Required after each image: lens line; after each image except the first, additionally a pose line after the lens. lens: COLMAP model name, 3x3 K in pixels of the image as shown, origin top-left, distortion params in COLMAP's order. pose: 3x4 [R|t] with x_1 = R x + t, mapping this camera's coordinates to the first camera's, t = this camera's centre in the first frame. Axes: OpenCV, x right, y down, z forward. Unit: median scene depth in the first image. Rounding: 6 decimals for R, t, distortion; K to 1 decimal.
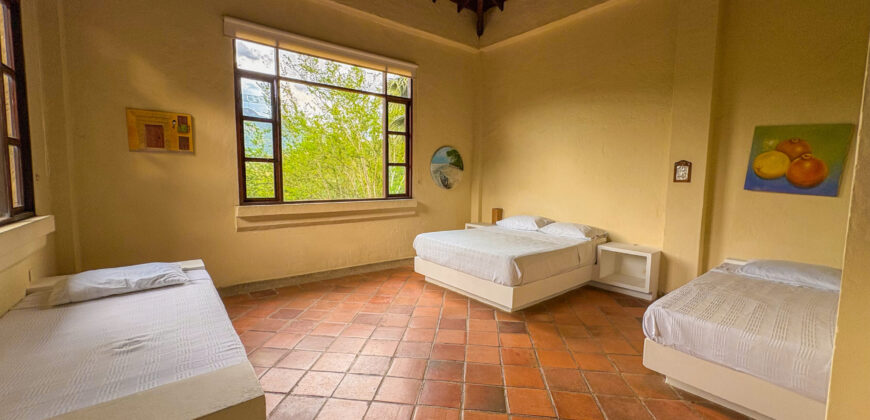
lens RADIAL K [[346.2, 0, 435.0], [0, 346.2, 210.0], [0, 0, 1]] dist [0.001402, 0.000125]
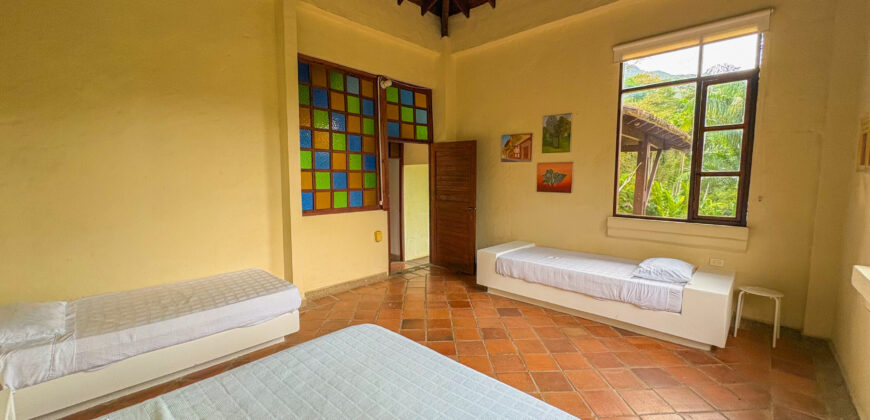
lens RADIAL K [[346.2, 0, 435.0], [0, 346.2, 210.0], [0, 0, 1]] dist [0.001402, 0.000125]
pose [[0.142856, 0.068295, -0.987384, 0.444986], [-0.105351, 0.992998, 0.053441, -0.036655], [0.984121, 0.096388, 0.149051, 0.318309]]
